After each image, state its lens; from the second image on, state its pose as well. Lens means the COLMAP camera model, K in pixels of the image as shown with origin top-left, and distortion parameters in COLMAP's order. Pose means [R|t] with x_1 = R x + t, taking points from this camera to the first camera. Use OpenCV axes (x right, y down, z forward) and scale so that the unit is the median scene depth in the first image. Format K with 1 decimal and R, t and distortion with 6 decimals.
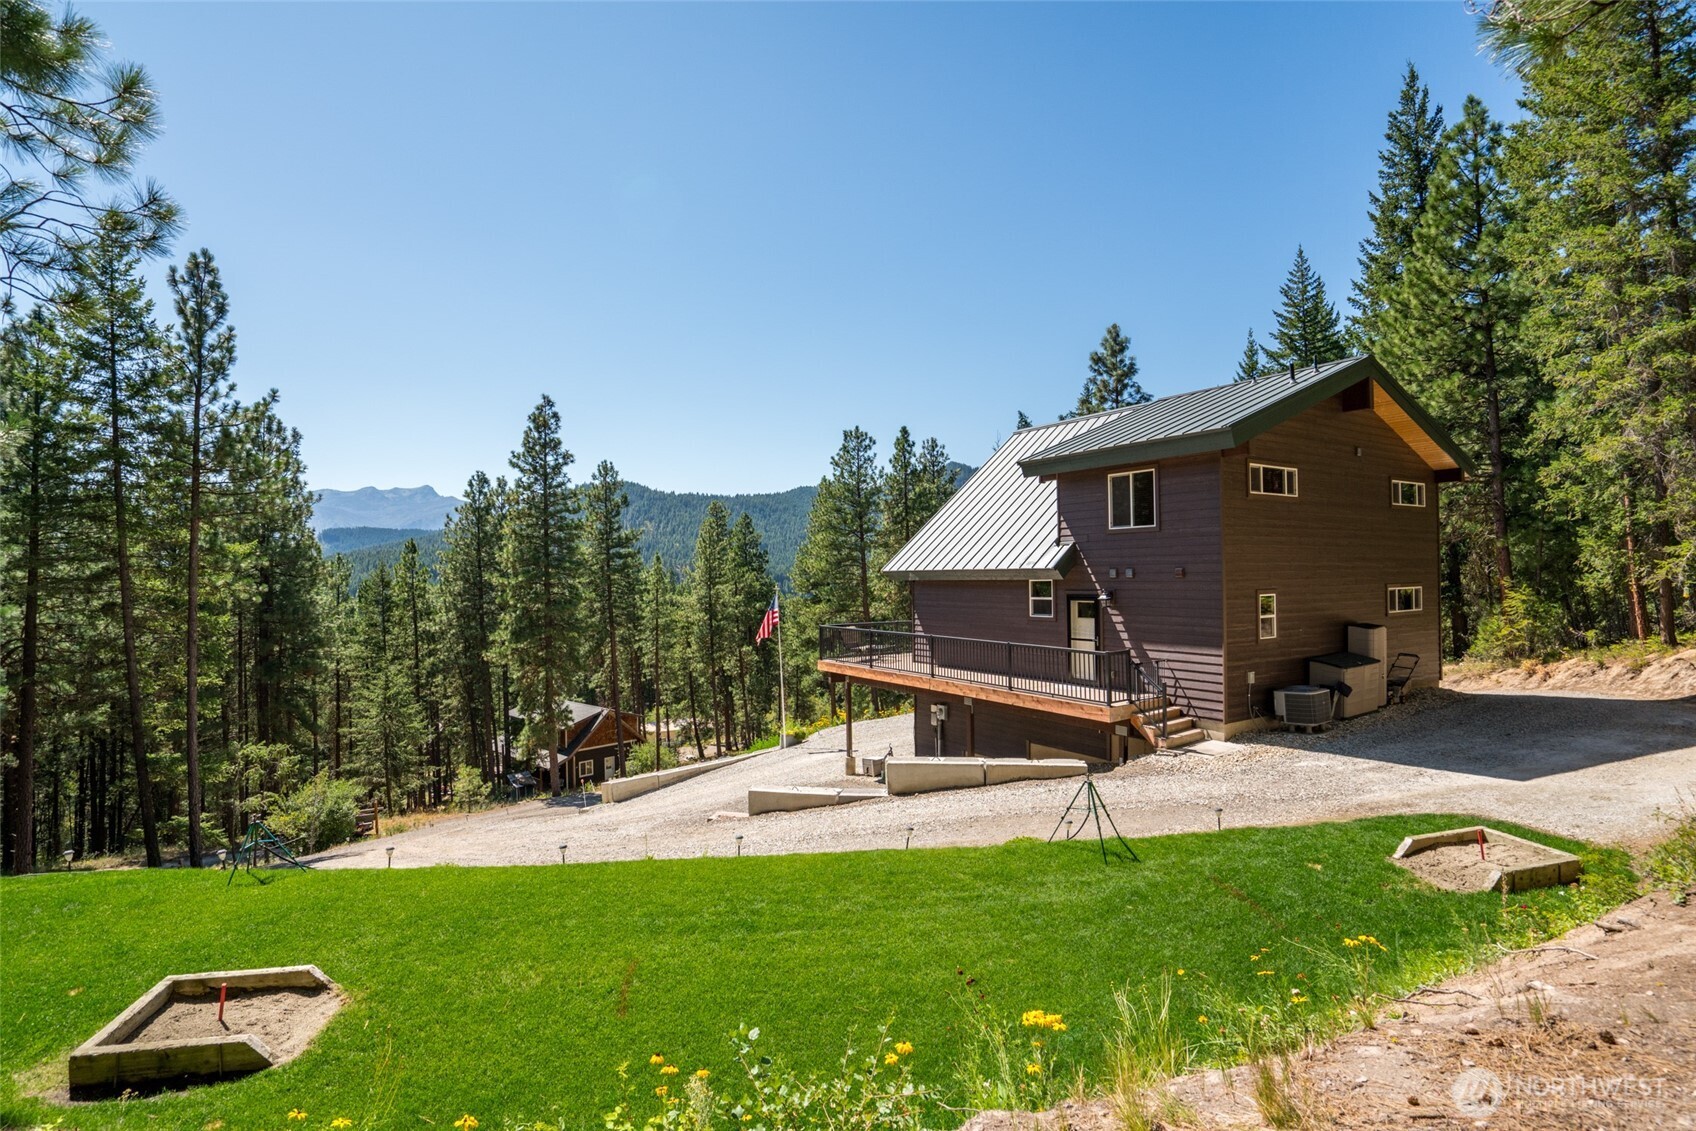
lens RADIAL K [[818.6, 0, 848.0], [0, 818.6, 565.5], [0, 0, 1]] dist [-0.038929, 0.001023]
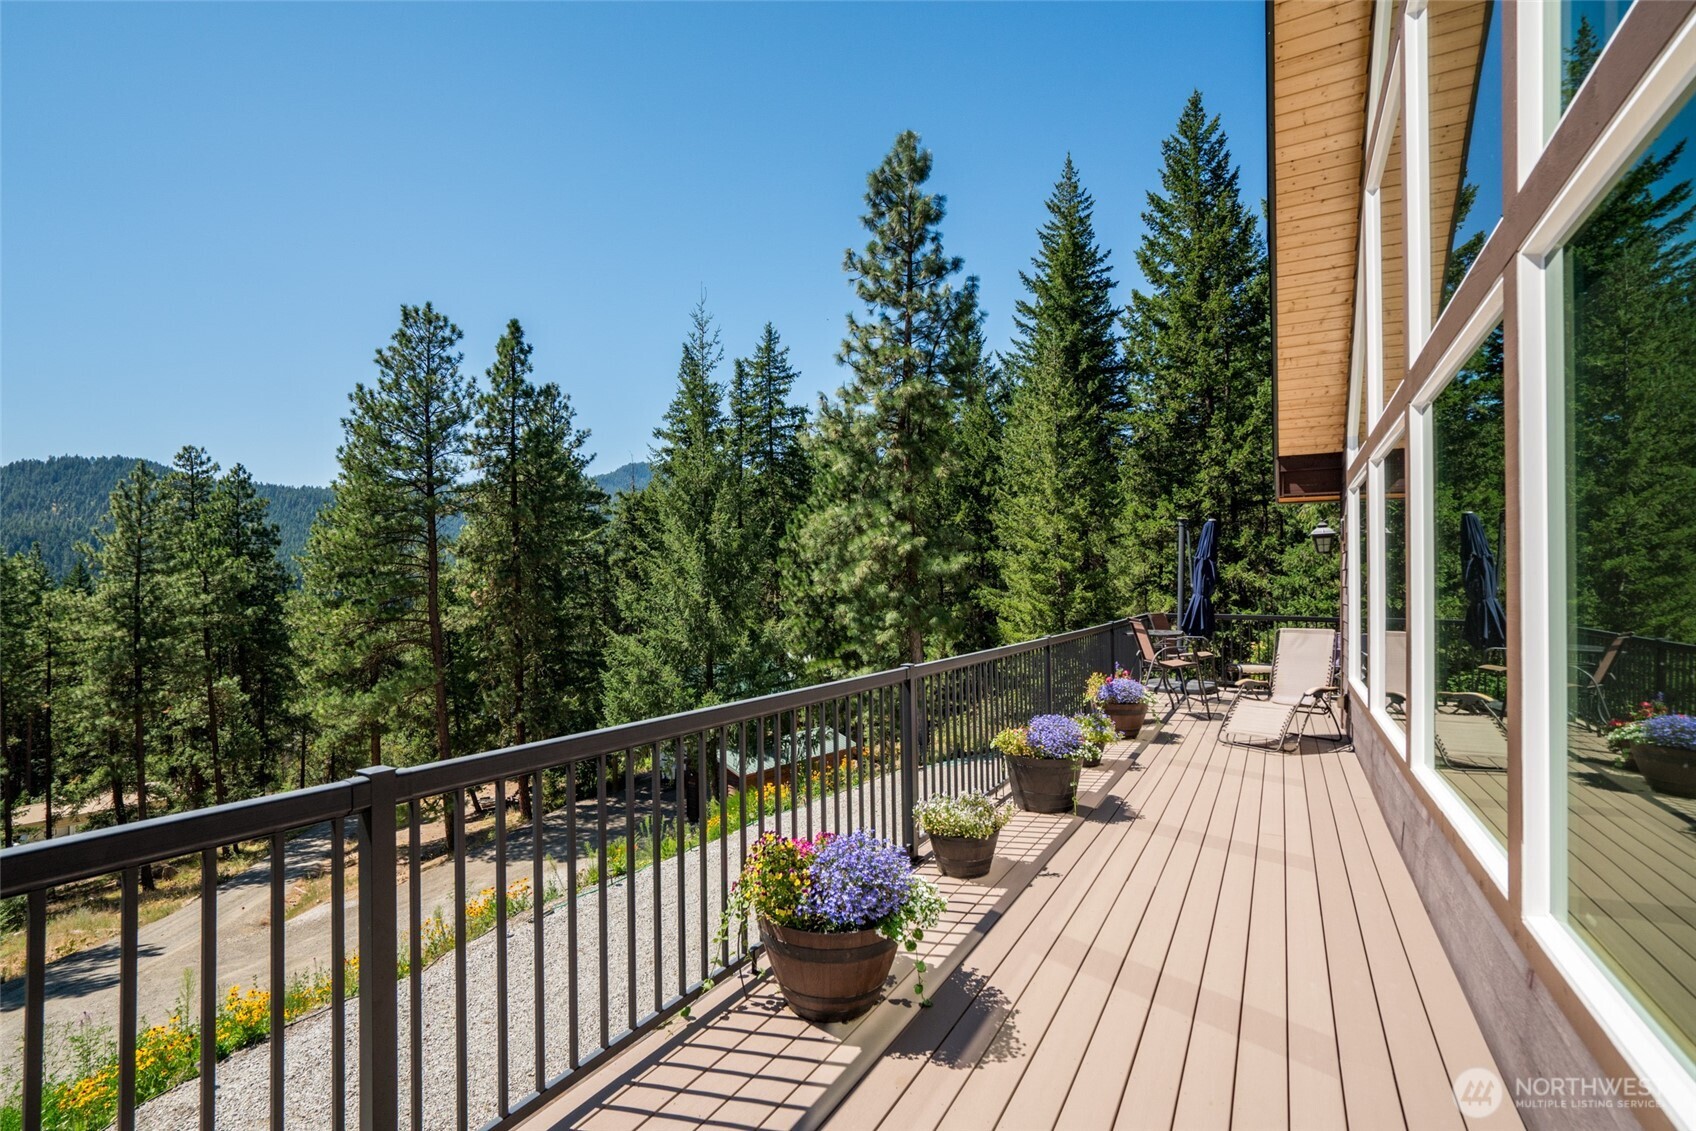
lens RADIAL K [[777.7, 0, 830.7], [0, 777.7, 566.7], [0, 0, 1]] dist [-0.044075, 0.026363]
pose [[0.892390, 0.028037, 0.450393, 0.026039], [-0.022434, 0.999590, -0.017776, 0.021050], [-0.450707, 0.005760, 0.892654, 0.390438]]
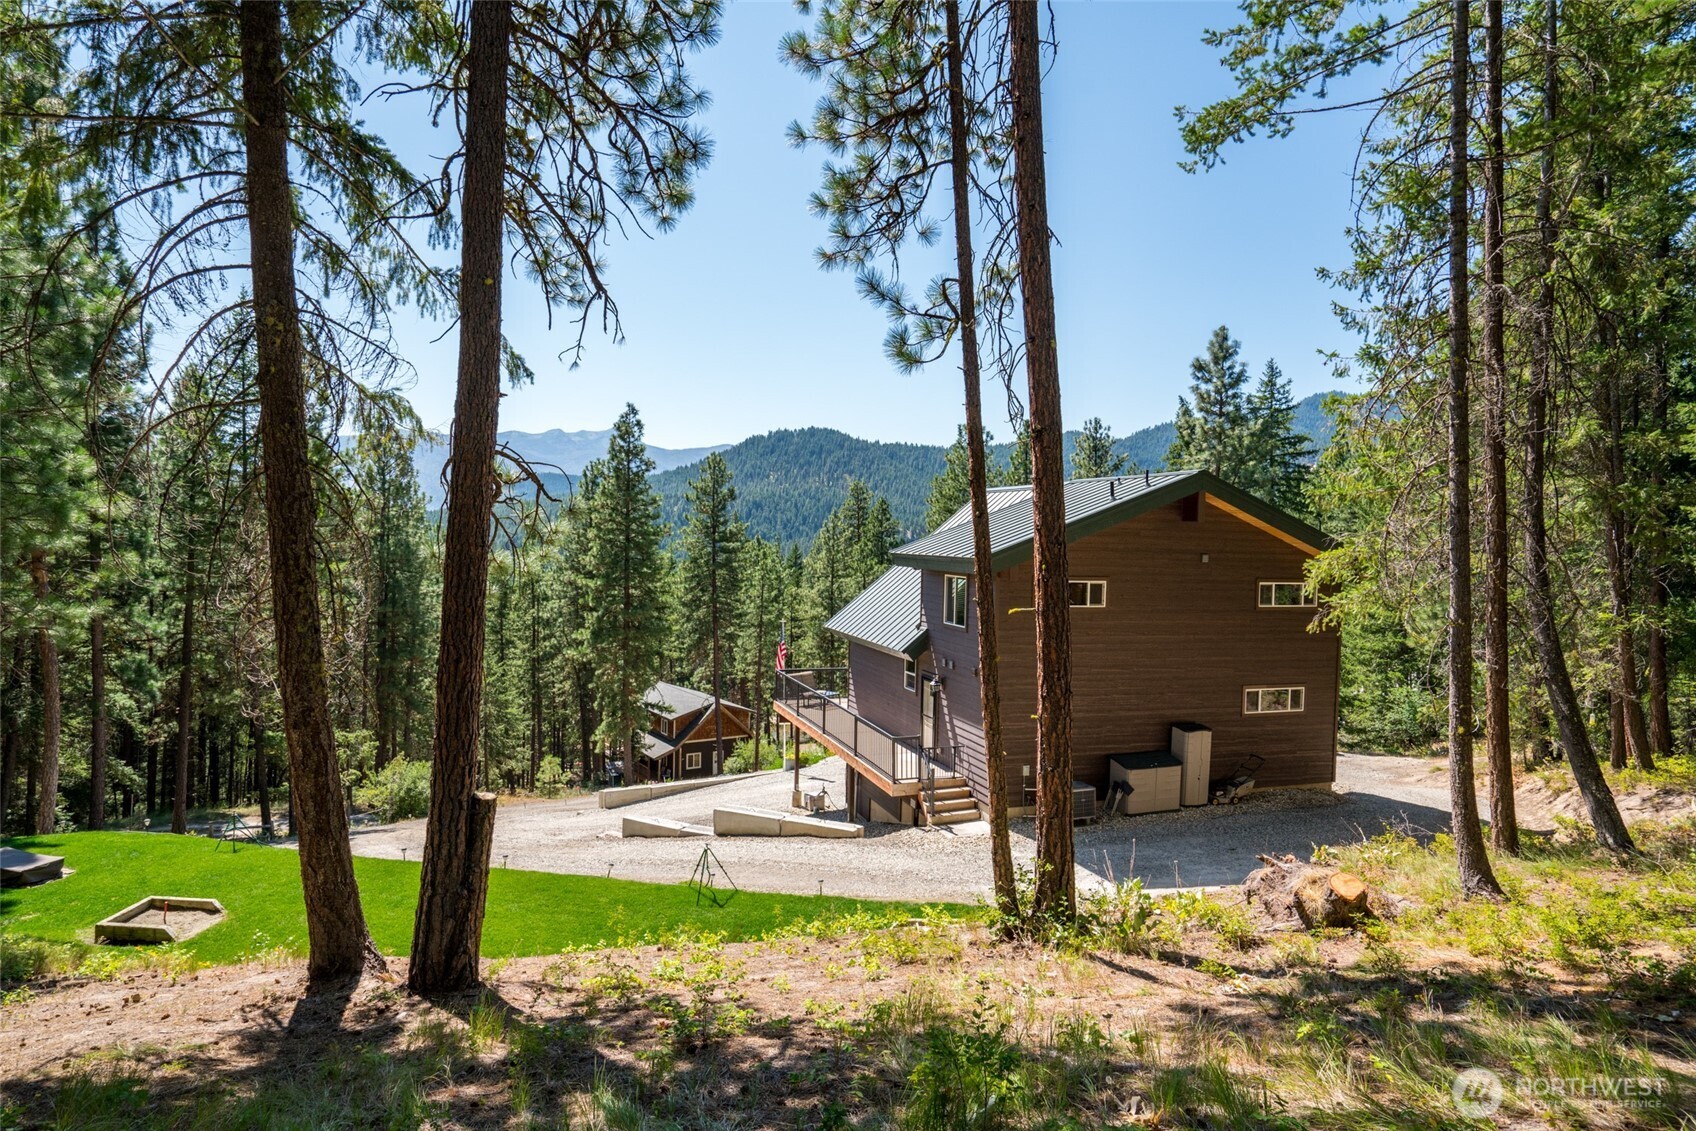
lens RADIAL K [[967.6, 0, 848.0], [0, 967.6, 565.5], [0, 0, 1]] dist [-0.028480, -0.001547]
pose [[0.969610, 0.045710, -0.240349, 0.143971], [-0.036101, 0.998369, 0.044237, -0.050209], [0.241979, -0.034216, 0.969678, -0.090761]]
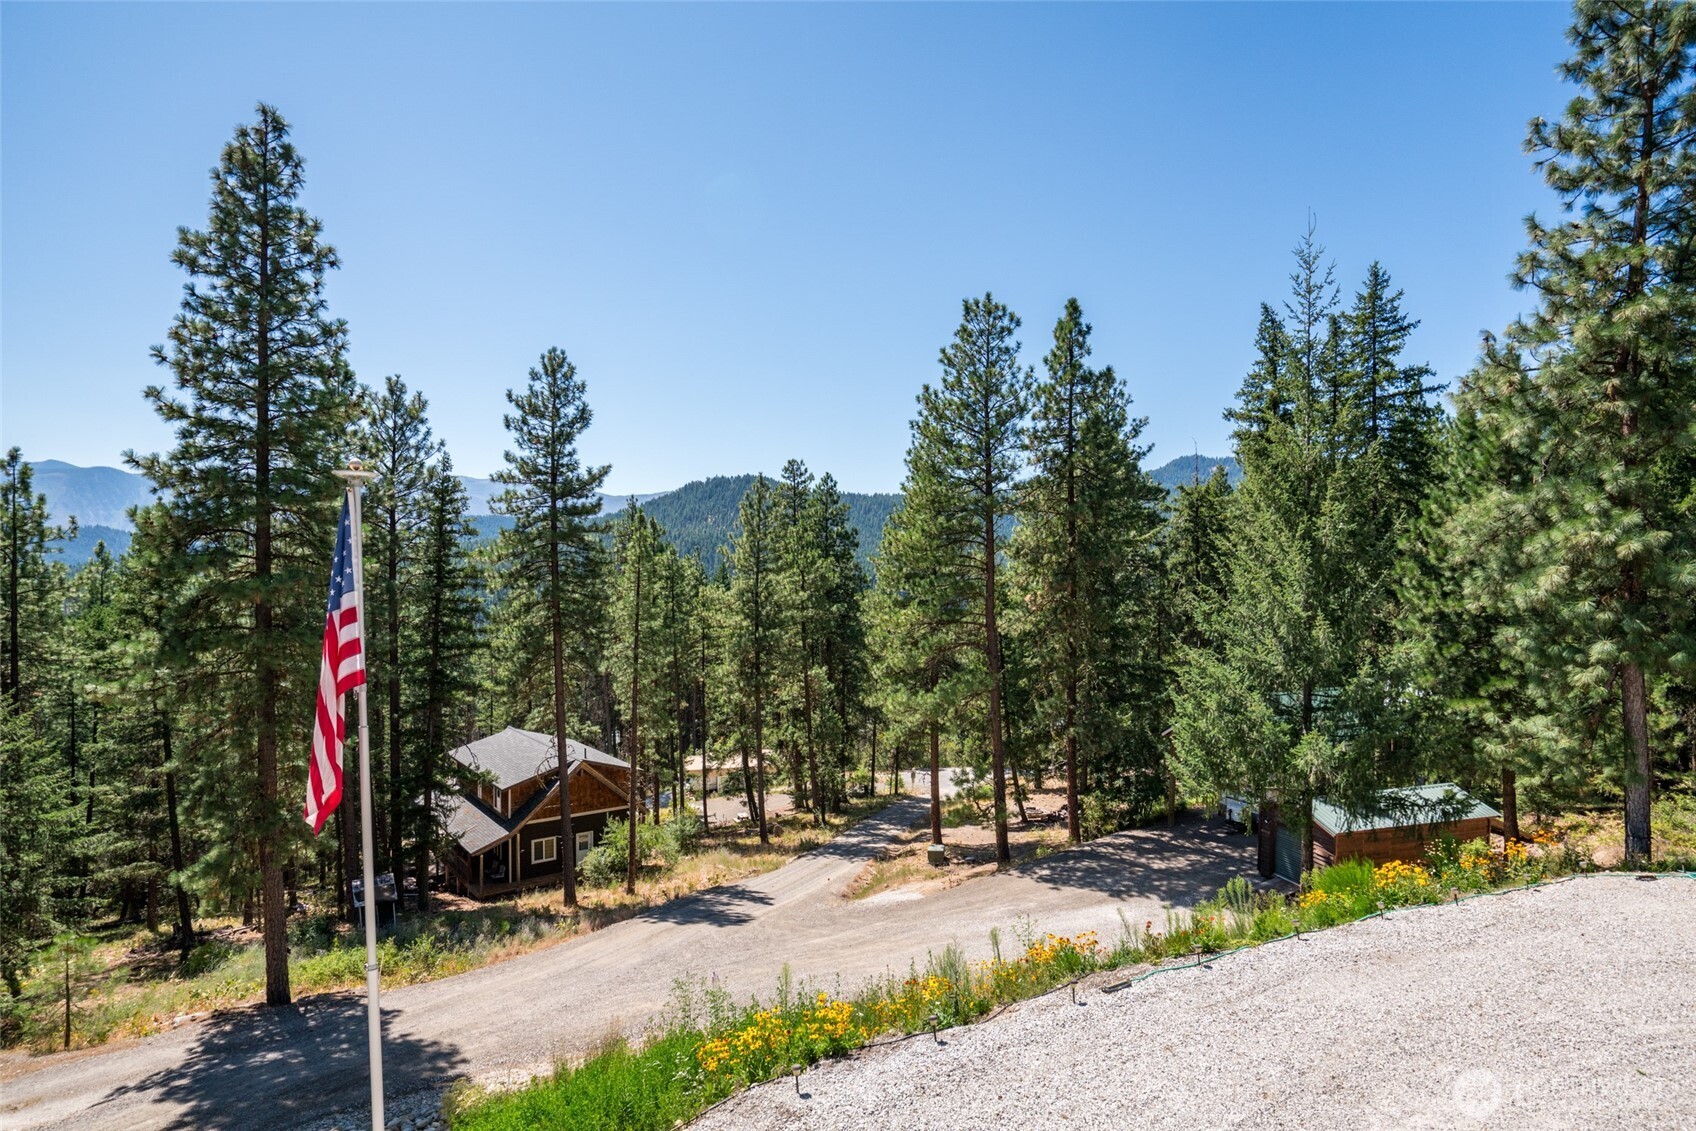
lens RADIAL K [[850.3, 0, 910.7], [0, 850.3, 615.0], [0, 0, 1]] dist [-0.071842, 0.032569]
pose [[0.994914, 0.043634, -0.090792, 0.020340], [-0.039056, 0.997904, 0.051606, 0.021632], [0.092853, -0.047797, 0.994532, 0.419182]]
